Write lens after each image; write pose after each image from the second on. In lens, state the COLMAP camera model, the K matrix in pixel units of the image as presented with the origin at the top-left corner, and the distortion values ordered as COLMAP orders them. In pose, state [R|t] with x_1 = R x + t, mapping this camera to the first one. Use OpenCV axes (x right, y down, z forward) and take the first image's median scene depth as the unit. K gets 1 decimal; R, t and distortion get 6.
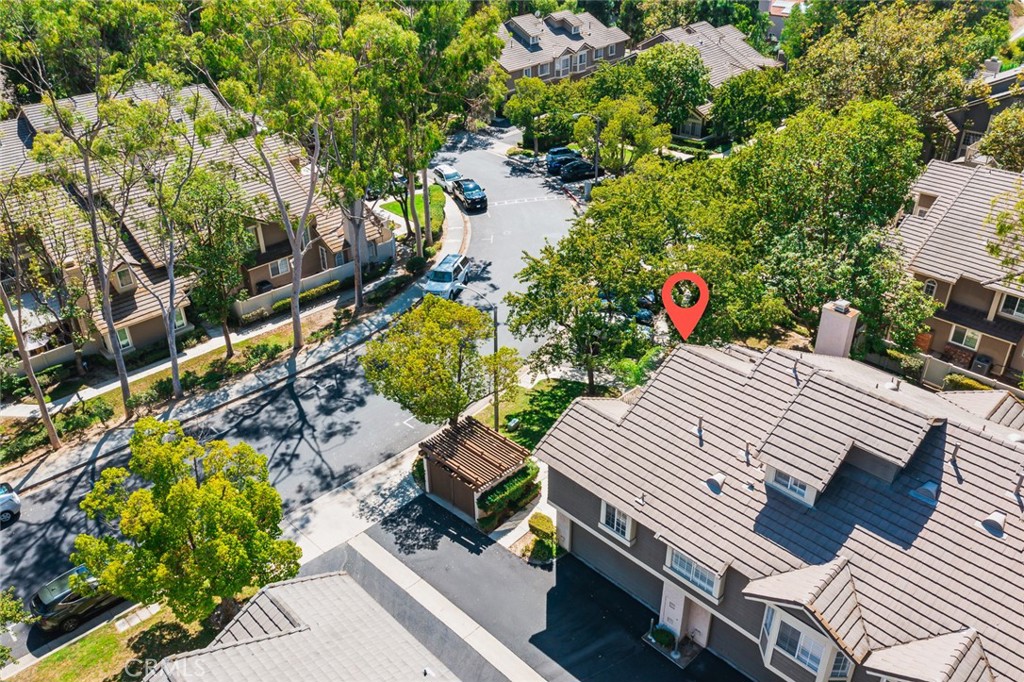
lens RADIAL K [[818.1, 0, 512.0], [0, 818.1, 341.0], [0, 0, 1]] dist [0.010676, -0.002397]
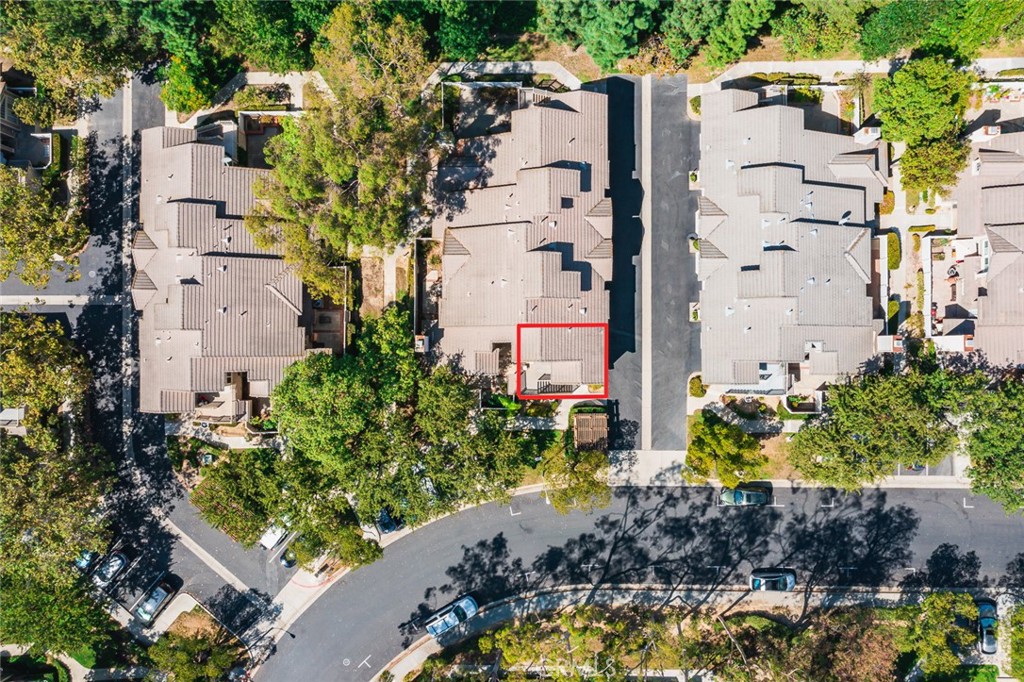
lens RADIAL K [[862.5, 0, 512.0], [0, 862.5, 341.0], [0, 0, 1]] dist [0.087421, -0.001079]
pose [[-0.717496, -0.695233, 0.043016, 0.189410], [0.388893, -0.348582, 0.852791, -1.934641], [-0.577894, 0.628603, 0.520477, -0.212397]]
